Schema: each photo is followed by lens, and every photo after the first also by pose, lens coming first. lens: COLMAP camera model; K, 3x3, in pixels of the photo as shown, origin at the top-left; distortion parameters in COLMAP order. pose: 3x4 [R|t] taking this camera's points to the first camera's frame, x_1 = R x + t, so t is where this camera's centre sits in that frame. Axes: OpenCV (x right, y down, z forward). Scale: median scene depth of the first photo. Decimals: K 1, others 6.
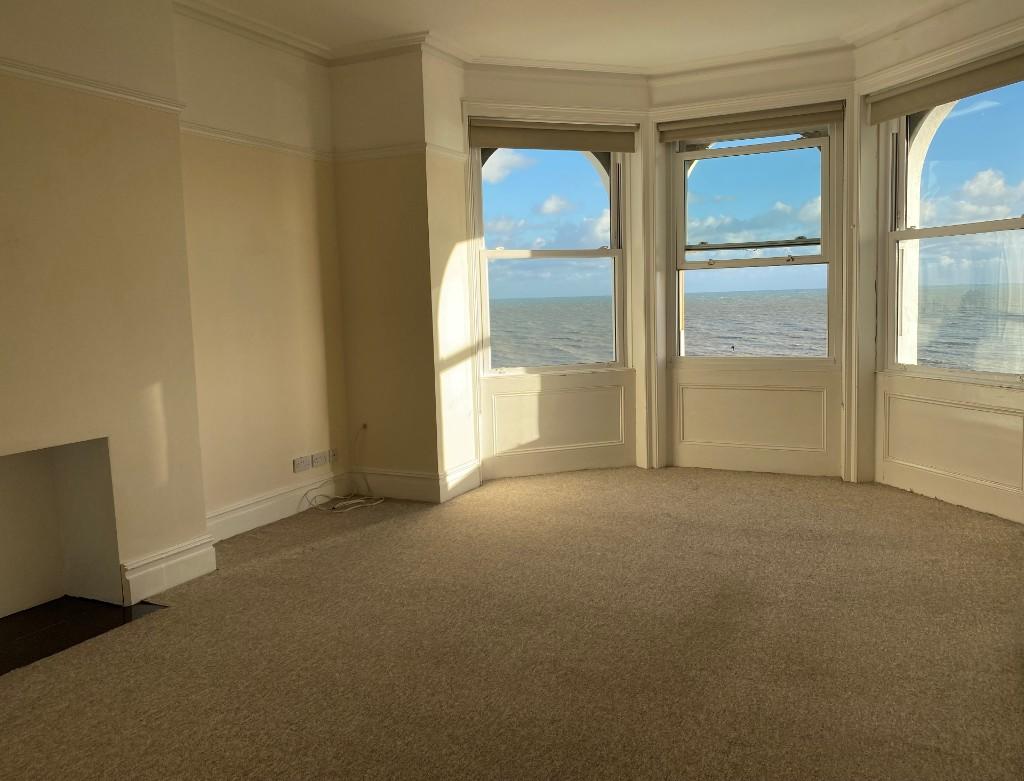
lens RADIAL K [[843.5, 0, 512.0], [0, 843.5, 390.5], [0, 0, 1]] dist [0.133916, -0.187237]
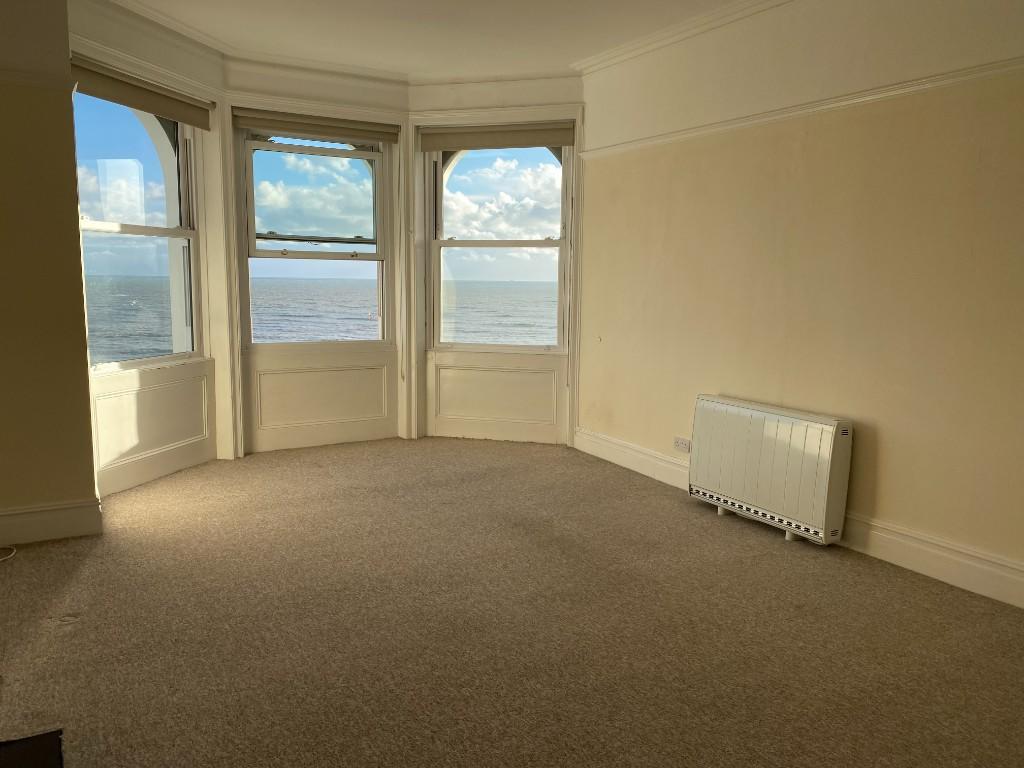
lens RADIAL K [[803.2, 0, 512.0], [0, 803.2, 384.0], [0, 0, 1]] dist [0.190946, -0.288261]
pose [[0.553281, -0.076766, 0.829450, -0.468280], [0.077828, 0.996153, 0.040280, -0.007946], [-0.829351, 0.042268, 0.557127, 0.221269]]
